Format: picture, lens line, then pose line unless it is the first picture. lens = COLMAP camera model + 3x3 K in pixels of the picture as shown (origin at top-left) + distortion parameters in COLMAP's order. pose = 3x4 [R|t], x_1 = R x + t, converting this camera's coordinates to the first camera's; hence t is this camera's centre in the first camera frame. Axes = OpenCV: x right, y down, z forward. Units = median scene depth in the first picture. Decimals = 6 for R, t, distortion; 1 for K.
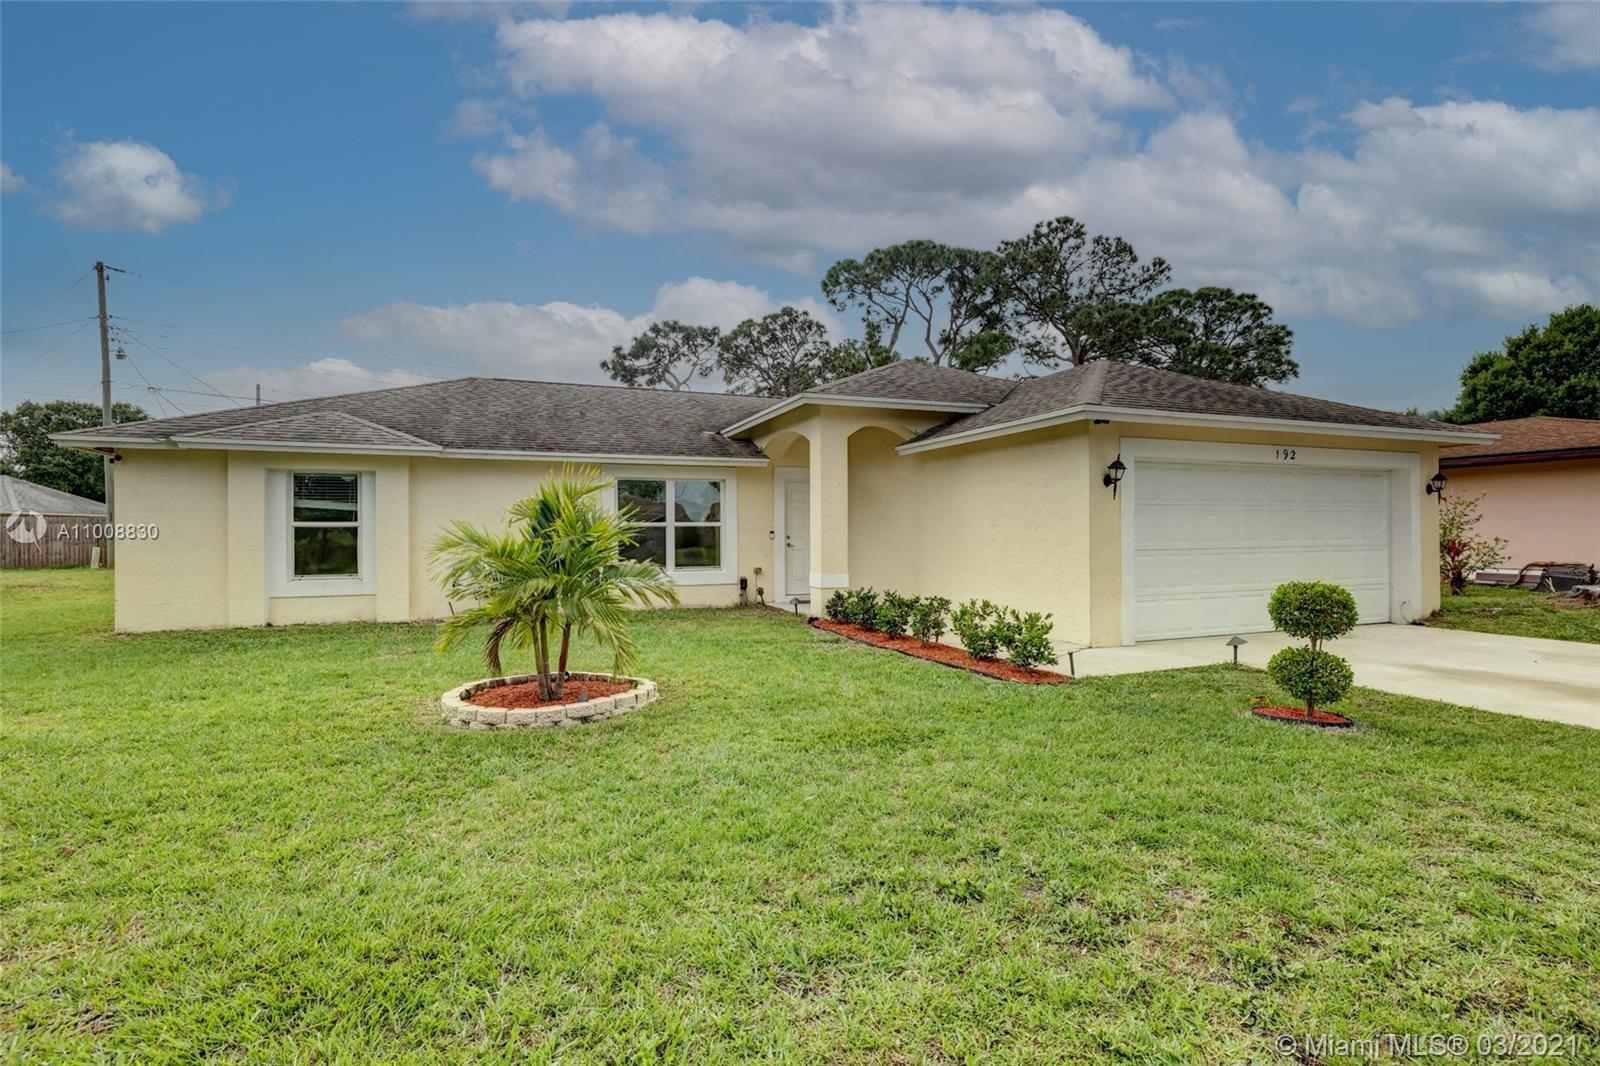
lens RADIAL K [[764.1, 0, 800.0], [0, 764.1, 533.0], [0, 0, 1]] dist [-0.001204, 0.000292]
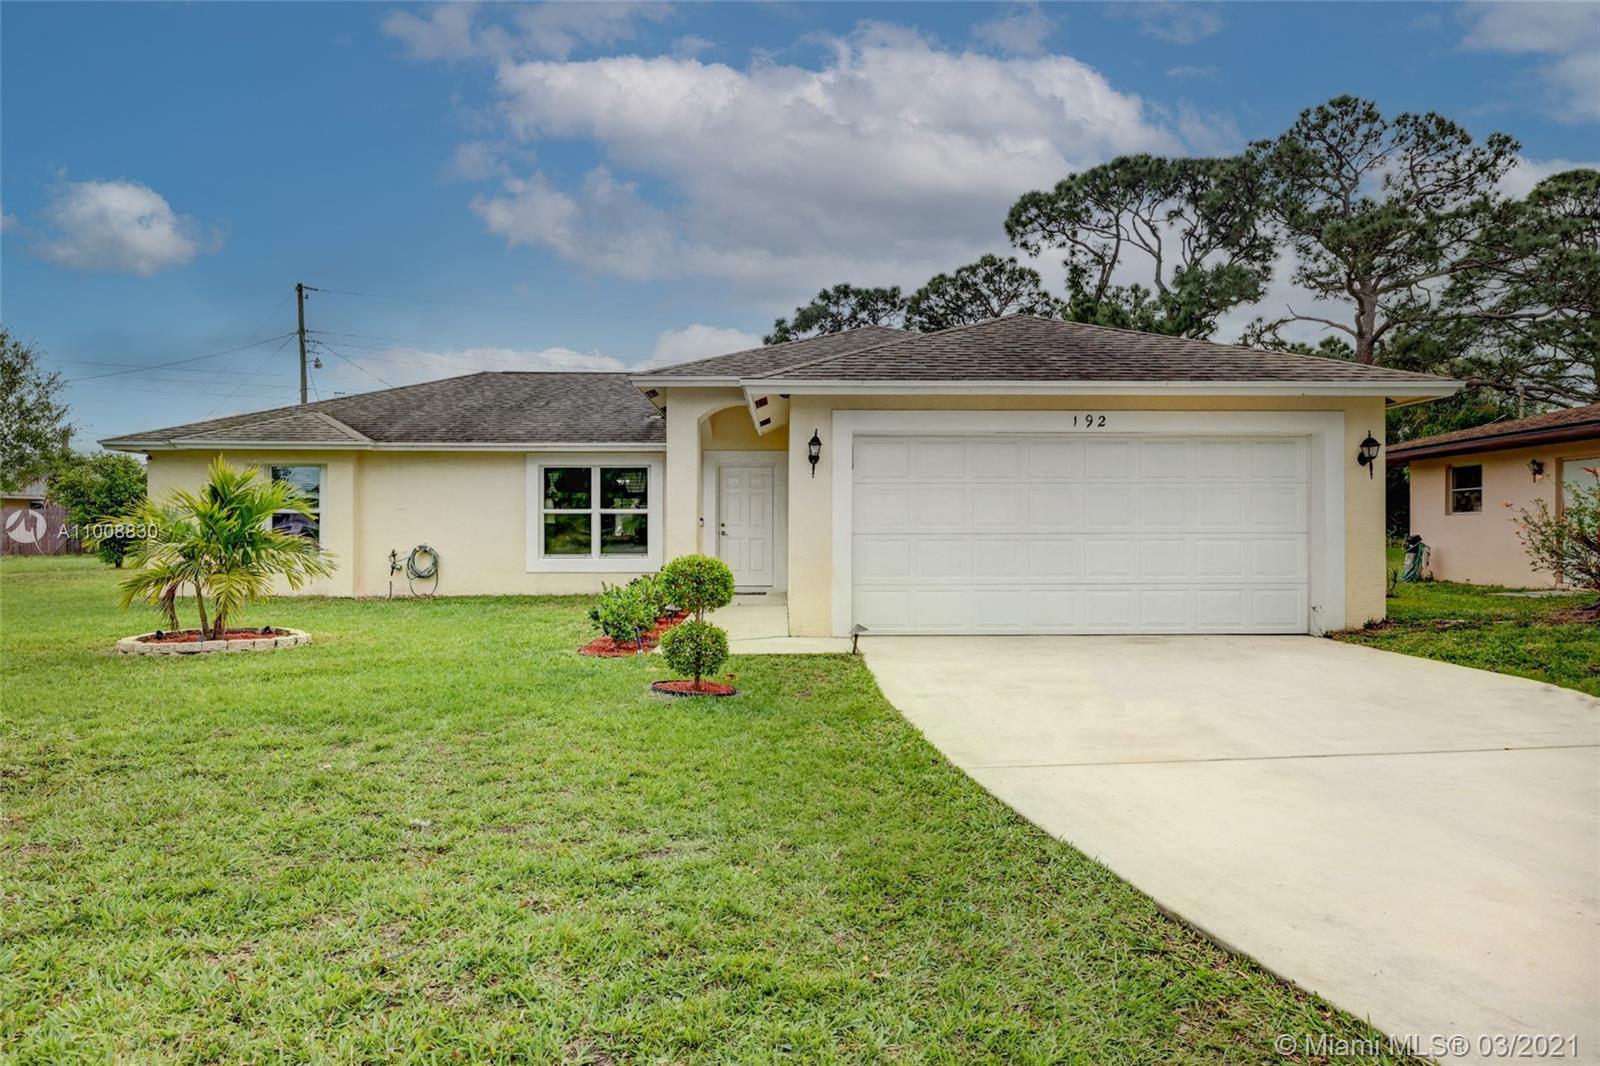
lens RADIAL K [[939.0, 0, 801.8], [0, 939.0, 516.6], [0, 0, 1]] dist [-0.002710, 0.001952]
pose [[0.934990, -0.000924, -0.354674, 0.175659], [-0.005246, 0.999851, -0.016432, 0.004931], [0.354637, 0.017224, 0.934846, -0.016056]]
